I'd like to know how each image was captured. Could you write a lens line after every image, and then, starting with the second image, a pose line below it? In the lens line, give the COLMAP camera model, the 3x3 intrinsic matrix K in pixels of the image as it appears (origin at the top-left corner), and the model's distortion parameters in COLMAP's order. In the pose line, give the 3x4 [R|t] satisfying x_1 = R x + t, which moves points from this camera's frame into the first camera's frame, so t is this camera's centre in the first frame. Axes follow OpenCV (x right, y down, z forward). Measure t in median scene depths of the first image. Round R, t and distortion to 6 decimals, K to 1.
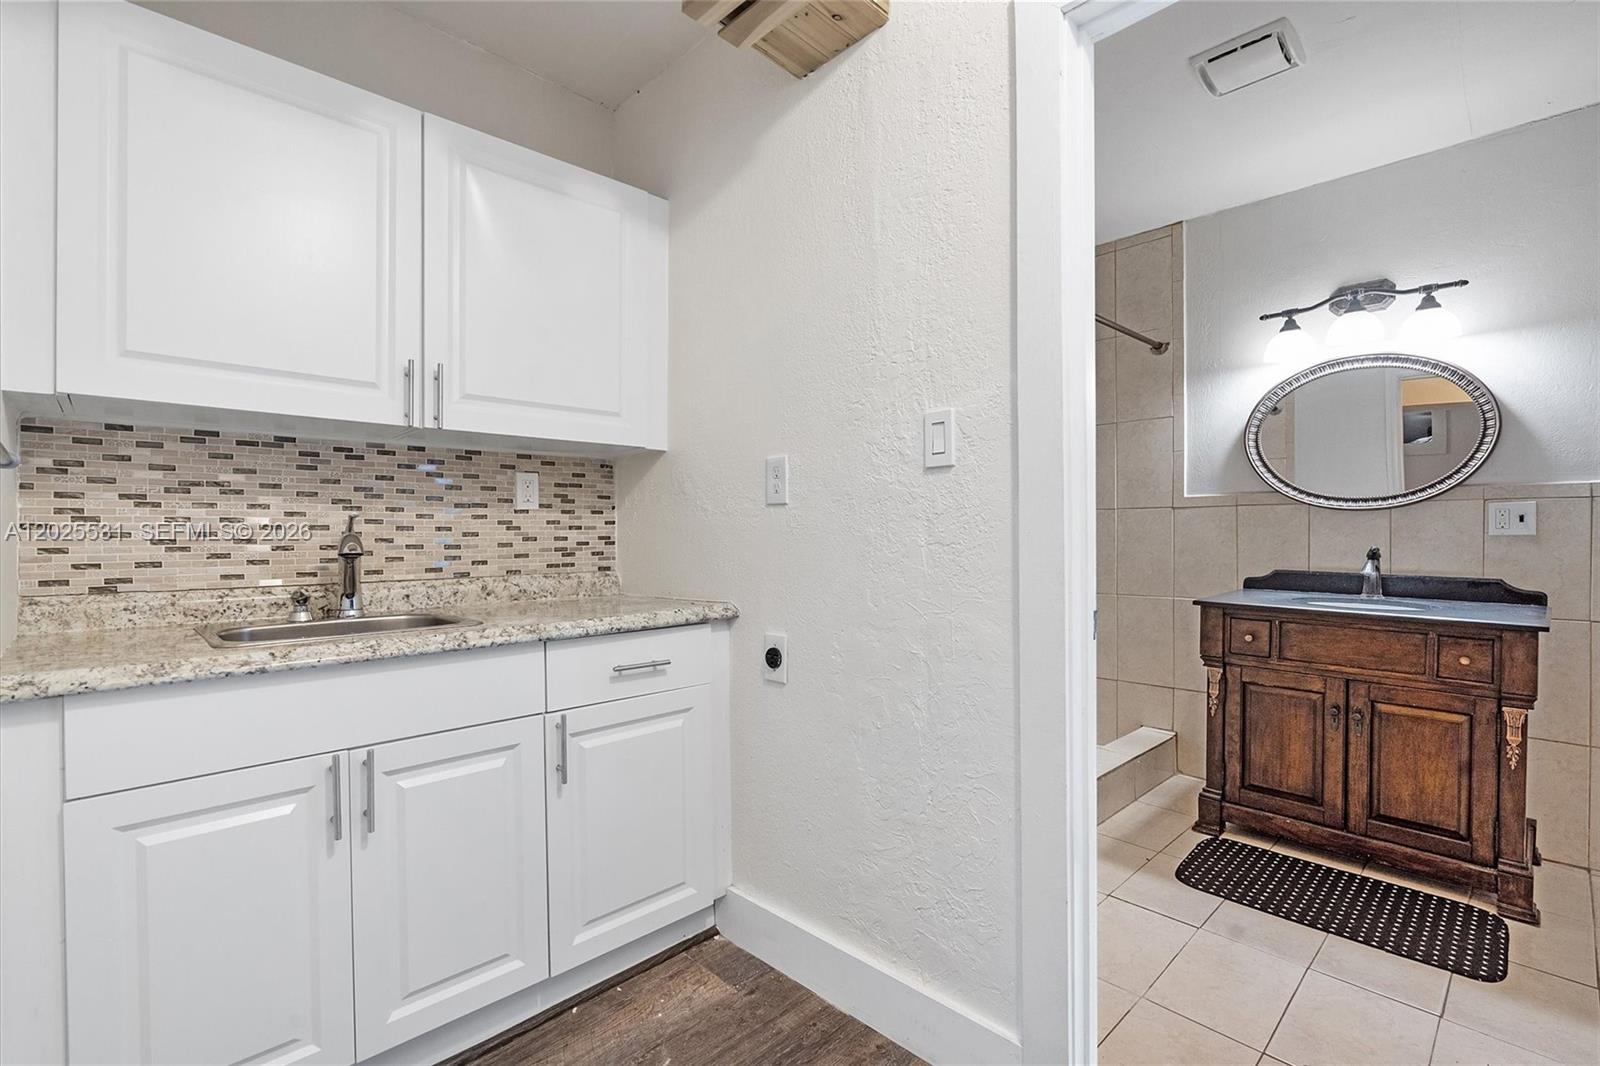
lens RADIAL K [[733.2, 0, 801.2], [0, 733.2, 541.3], [0, 0, 1]] dist [-0.005967, 0.000479]
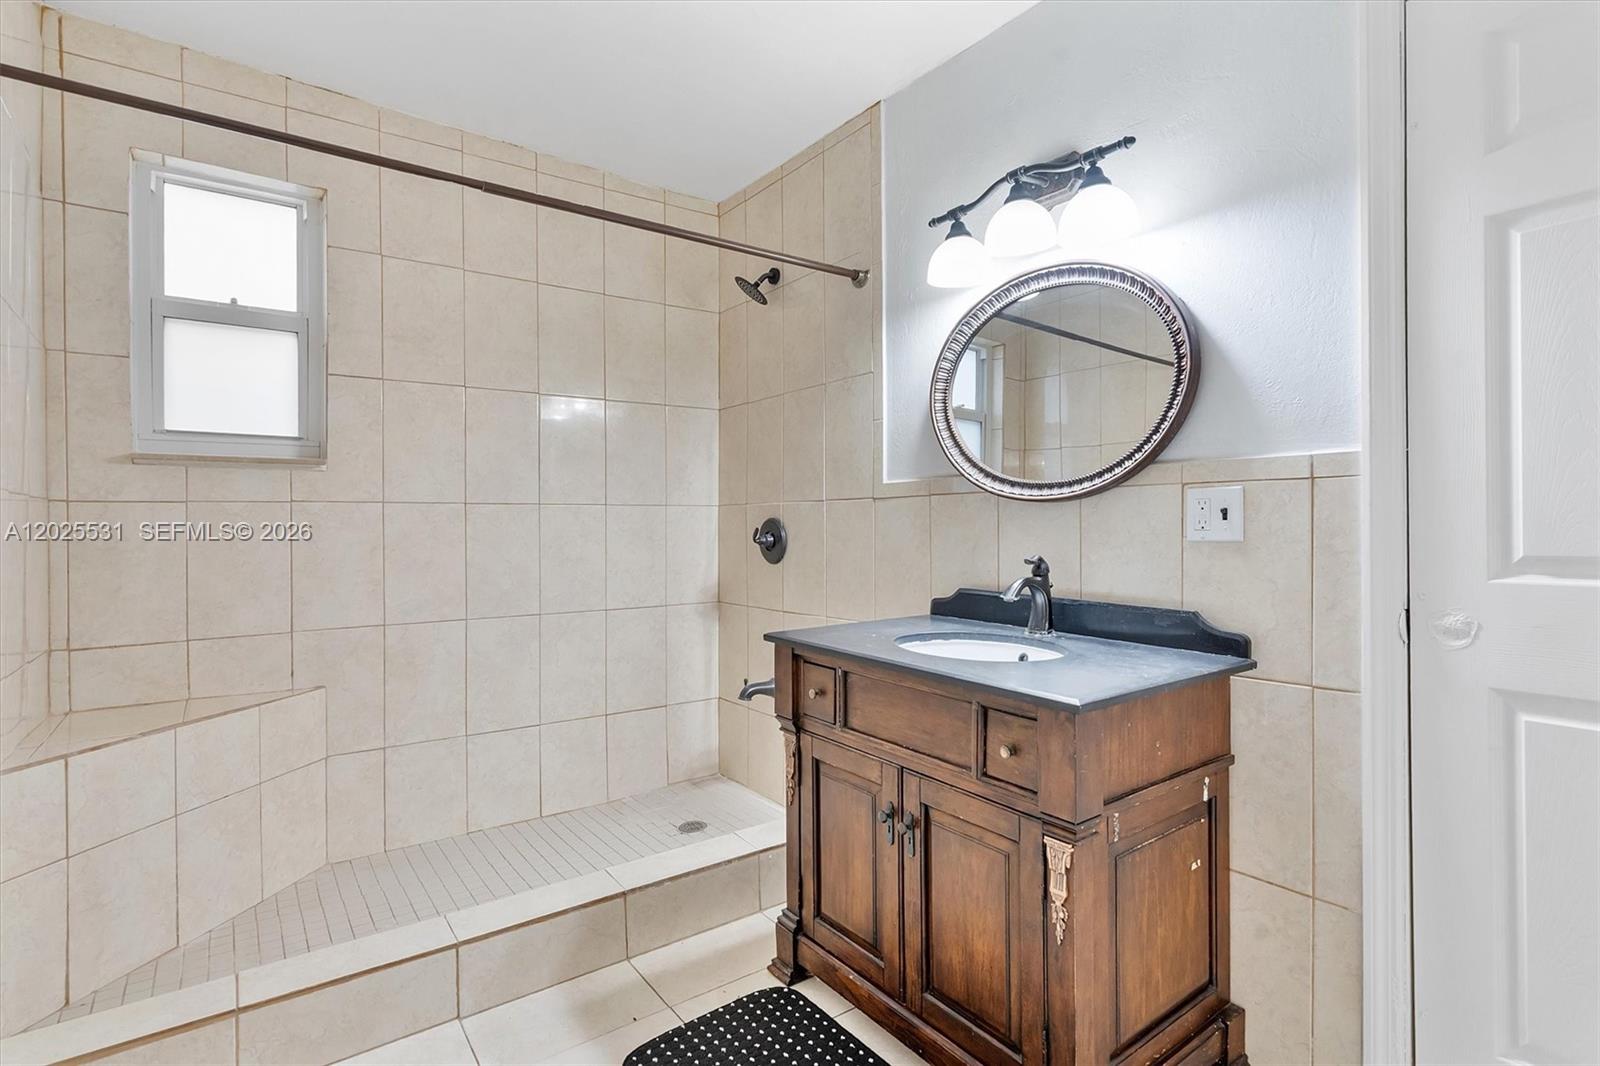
lens RADIAL K [[801.3, 0, 811.5], [0, 801.3, 525.4], [0, 0, 1]] dist [-0.004270, -0.000160]
pose [[0.990690, -0.000219, -0.136134, 0.698578], [-0.001389, 0.999930, -0.011714, -0.012580], [0.136127, 0.011794, 0.990621, 0.268149]]
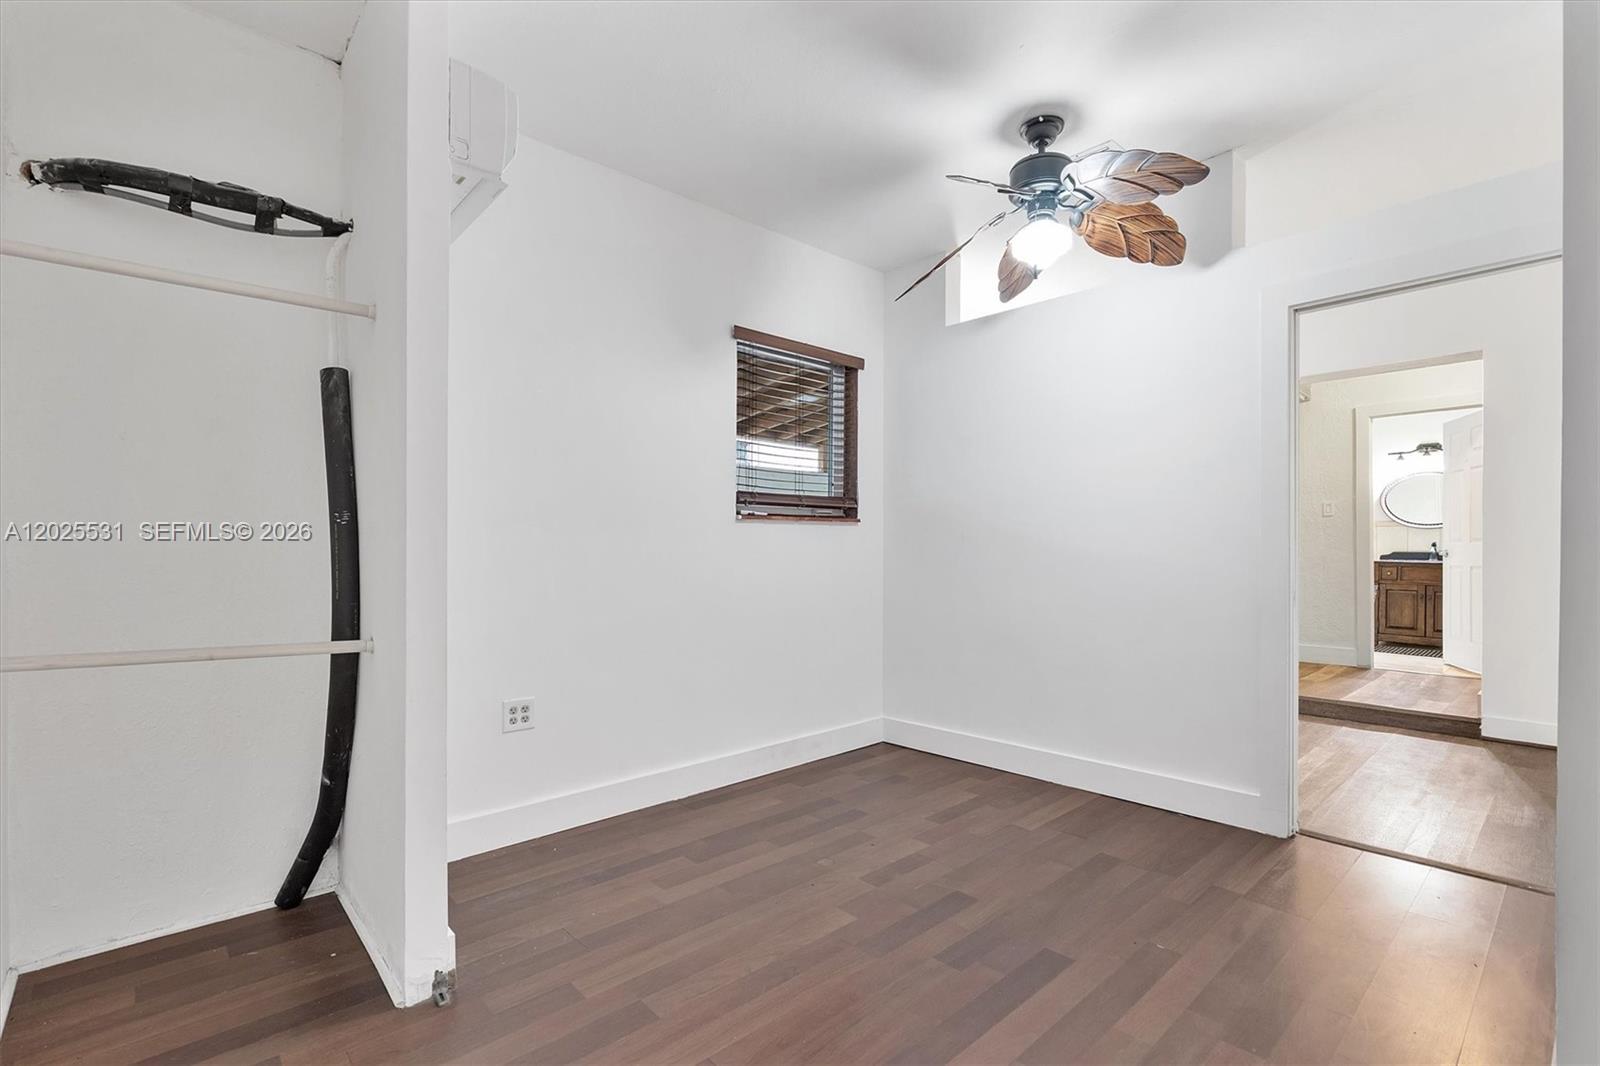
lens RADIAL K [[733.2, 0, 801.9], [0, 733.2, 538.1], [0, 0, 1]] dist [-0.005967, 0.000479]
pose [[0.999380, 0.016775, -0.030946, -1.532680], [-0.017463, 0.999603, -0.022091, 0.096937], [0.030563, 0.022617, 0.999277, -1.846736]]
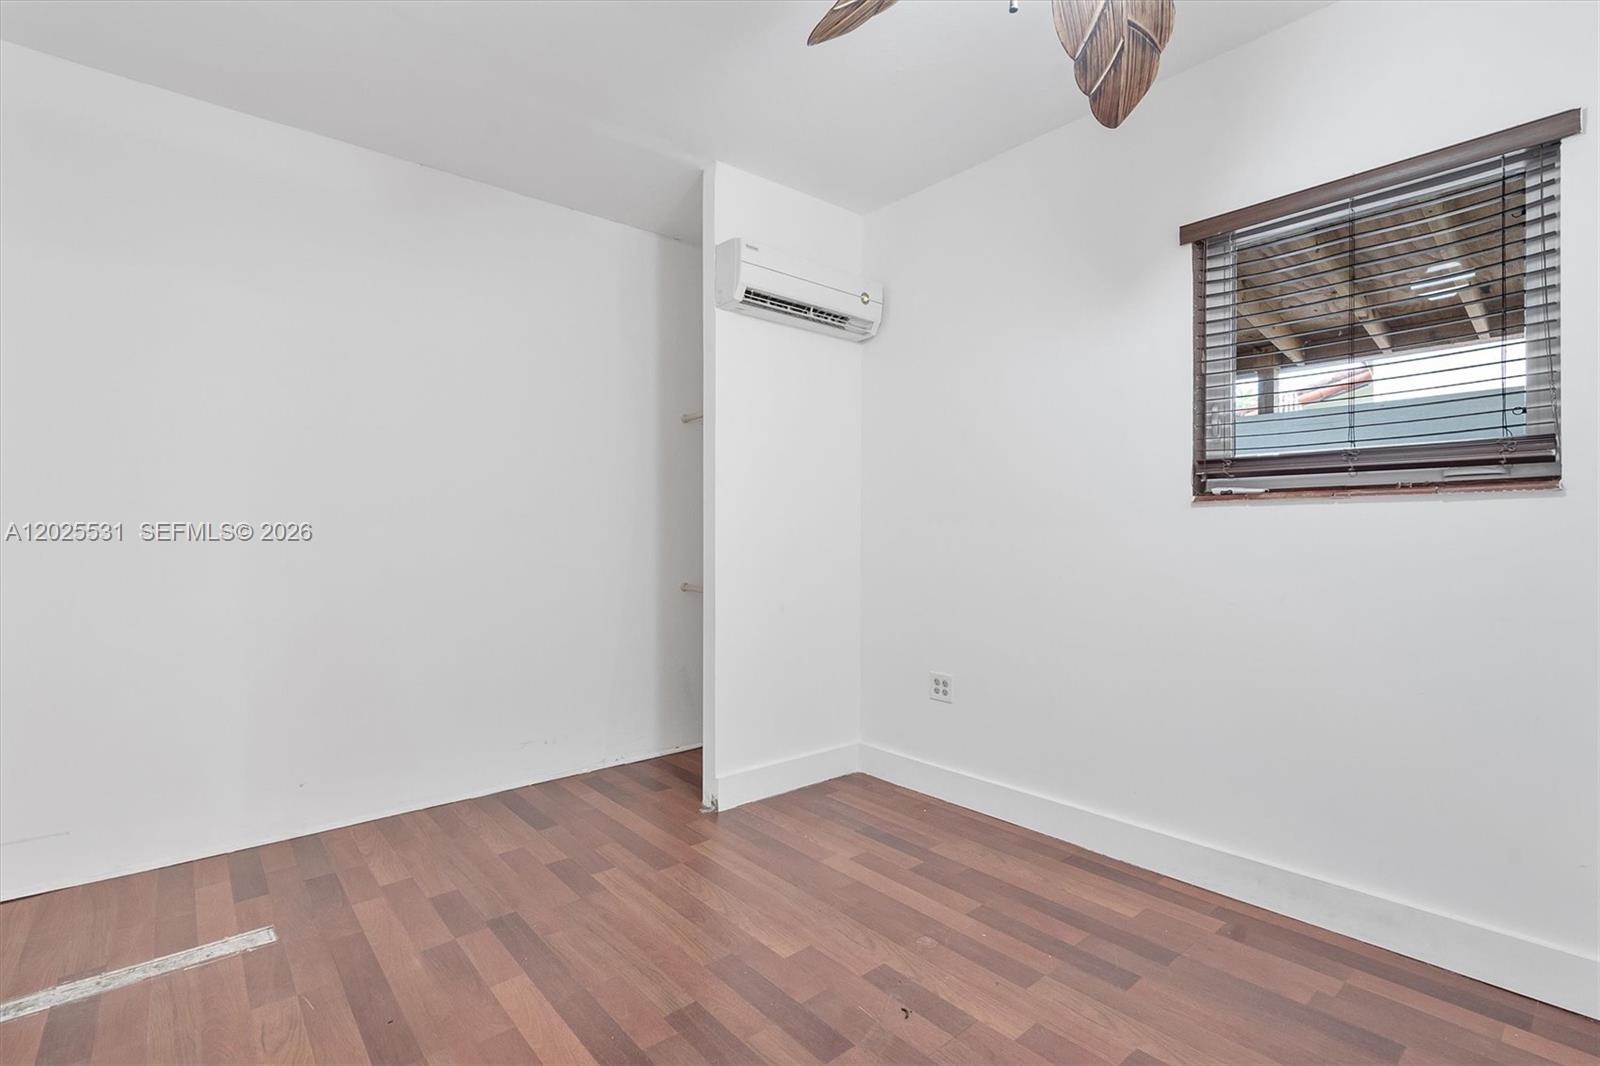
lens RADIAL K [[733.2, 0, 810.0], [0, 733.2, 517.9], [0, 0, 1]] dist [-0.005967, 0.000479]
pose [[-0.056630, -0.005754, -0.998379, 2.621512], [-0.010493, 0.999932, -0.005168, -0.073222], [0.998340, 0.010183, -0.056686, 2.914957]]
